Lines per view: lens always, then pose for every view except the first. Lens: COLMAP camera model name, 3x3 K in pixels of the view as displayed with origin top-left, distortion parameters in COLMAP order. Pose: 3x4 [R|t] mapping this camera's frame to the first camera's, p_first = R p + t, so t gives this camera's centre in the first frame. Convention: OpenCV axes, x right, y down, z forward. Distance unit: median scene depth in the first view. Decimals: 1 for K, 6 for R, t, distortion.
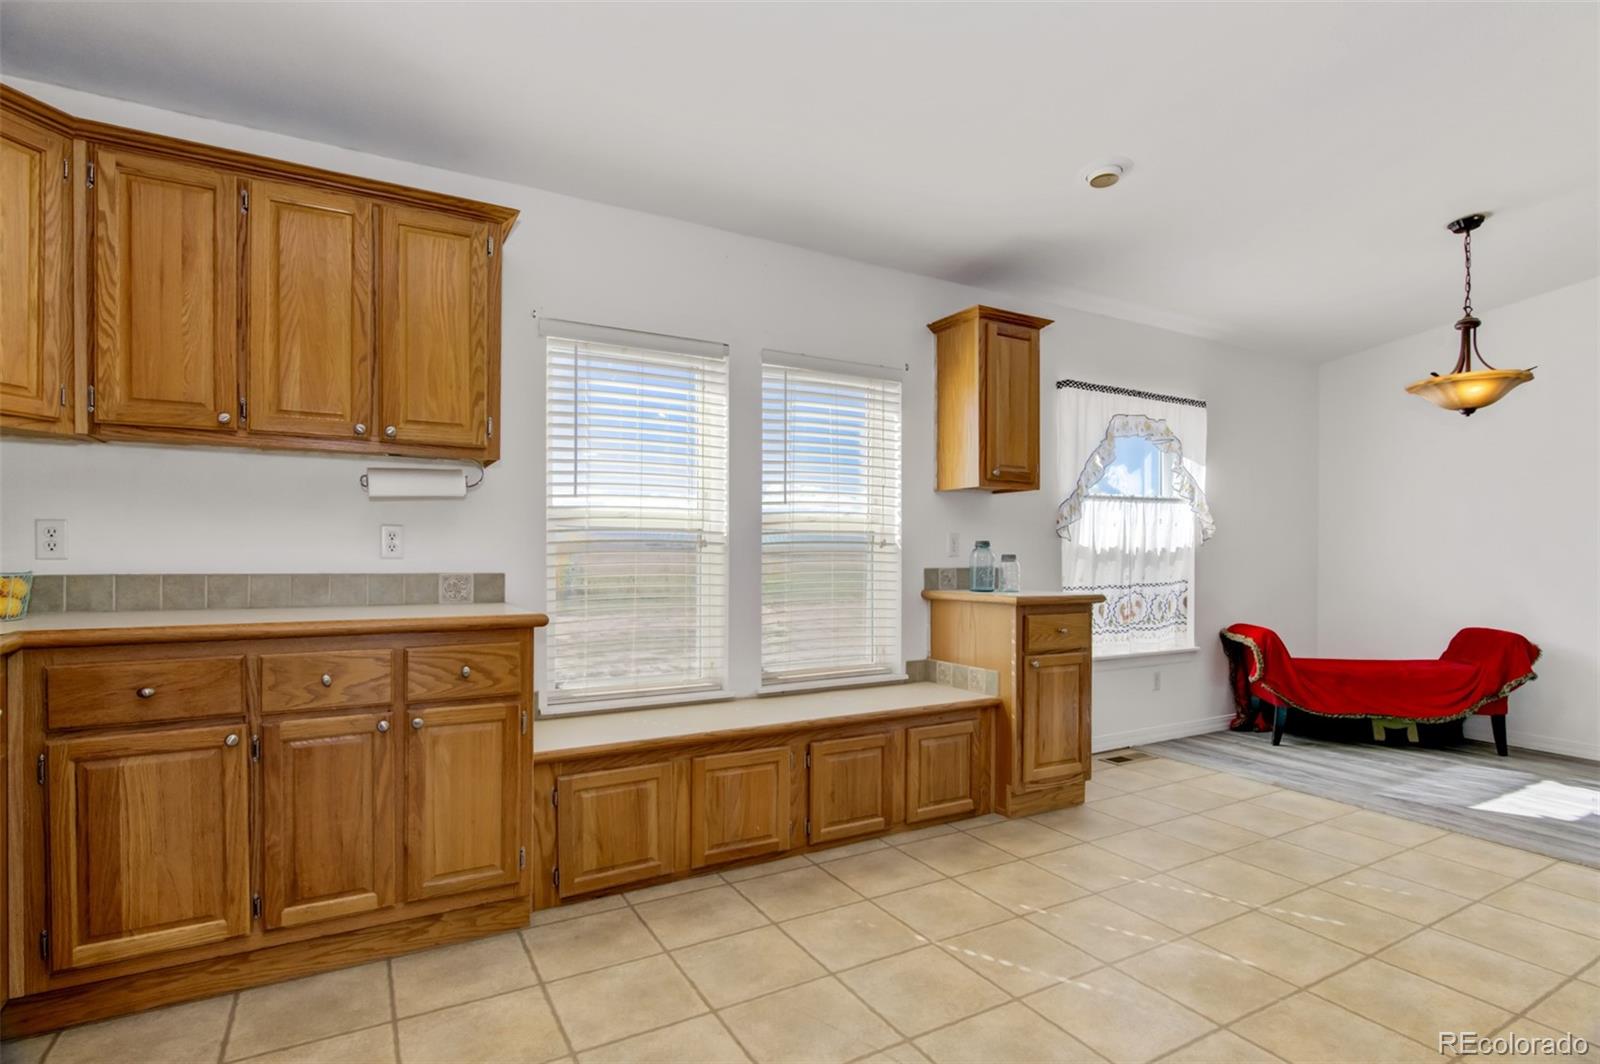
lens RADIAL K [[798.8, 0, 794.2], [0, 798.8, 534.3], [0, 0, 1]] dist [-0.004159, 0.000357]
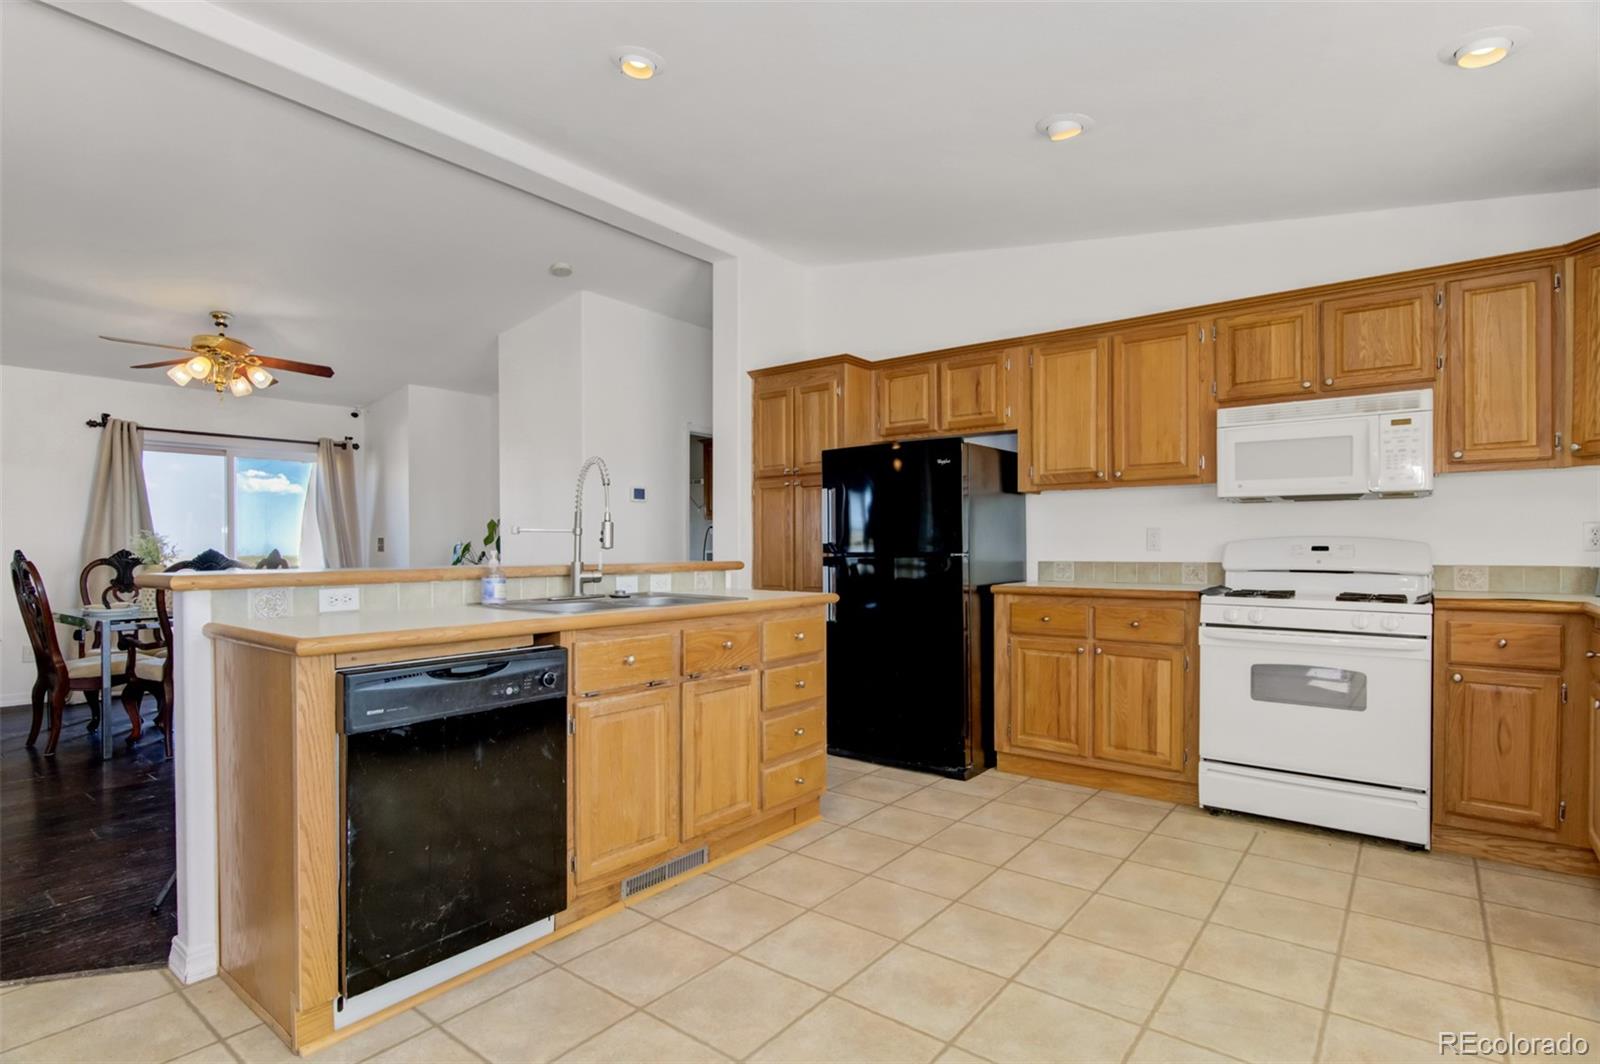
lens RADIAL K [[798.8, 0, 797.9], [0, 798.8, 547.4], [0, 0, 1]] dist [-0.004159, 0.000357]
pose [[-0.917151, -0.003924, -0.398521, 0.716875], [0.000818, 0.999931, -0.011728, 0.030281], [0.398539, -0.011082, -0.917084, 1.326246]]
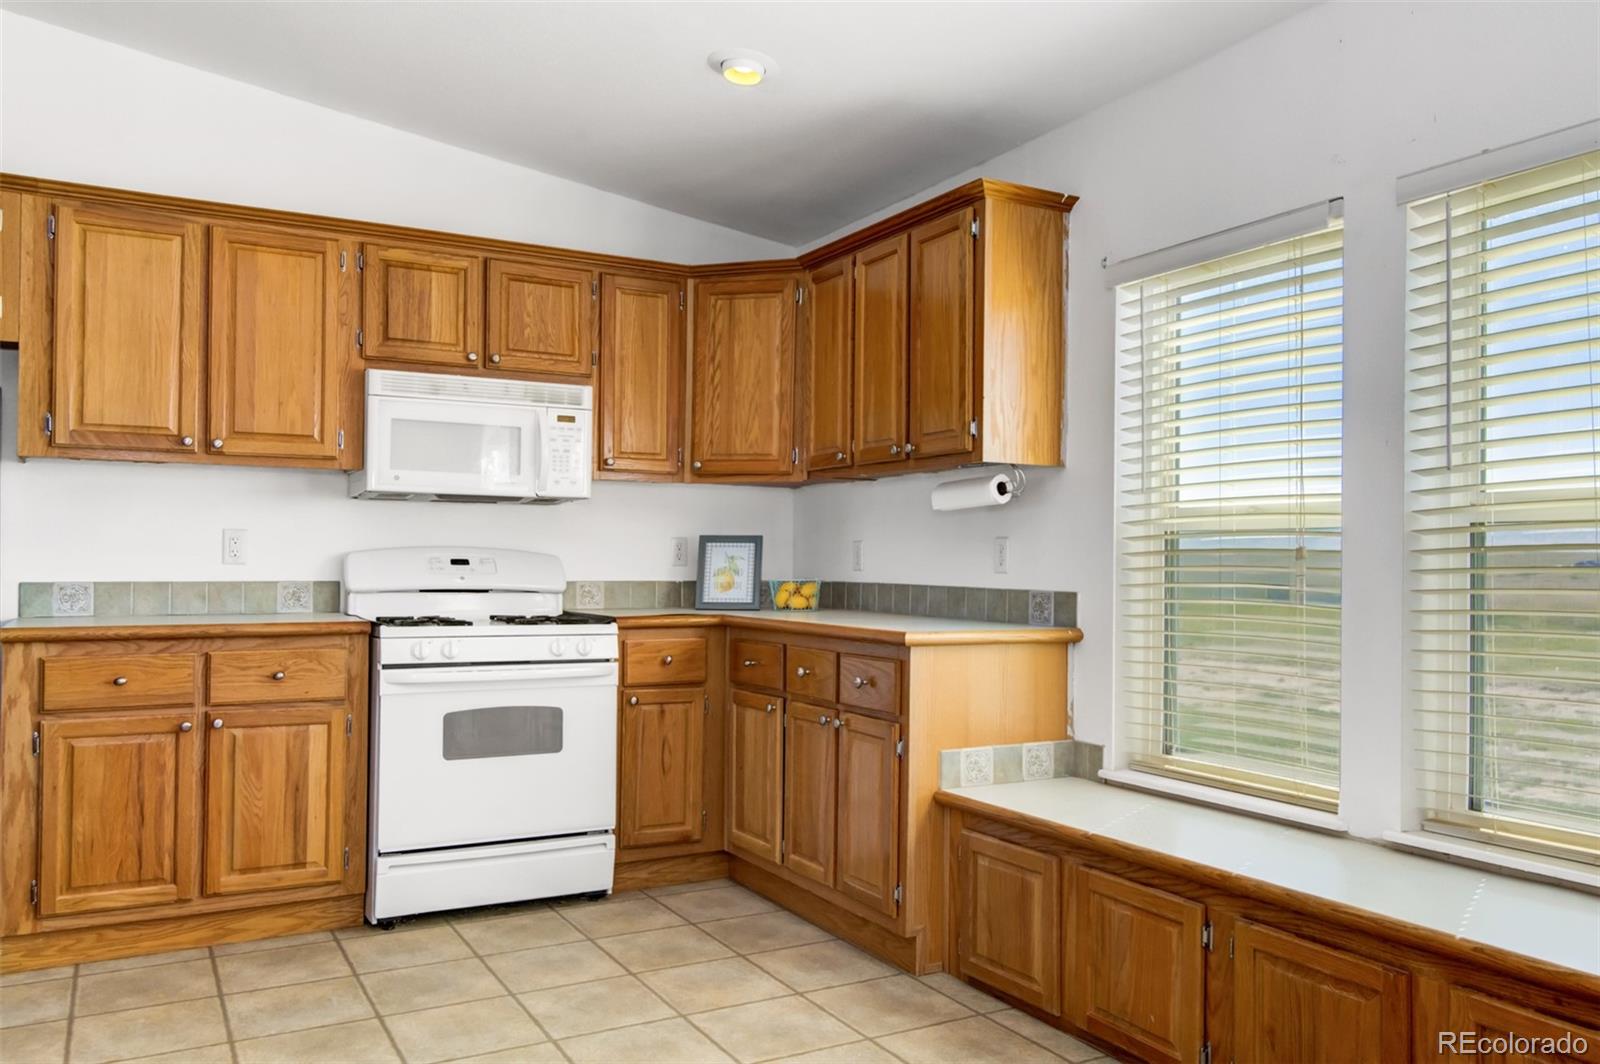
lens RADIAL K [[1212.7, 0, 802.4], [0, 1212.7, 541.6], [0, 0, 1]] dist [0.001263, 0.003853]
pose [[0.004876, -0.022558, -0.999734, 1.038244], [0.004593, 0.999735, -0.022535, 0.028568], [0.999978, -0.004482, 0.004979, 0.855900]]
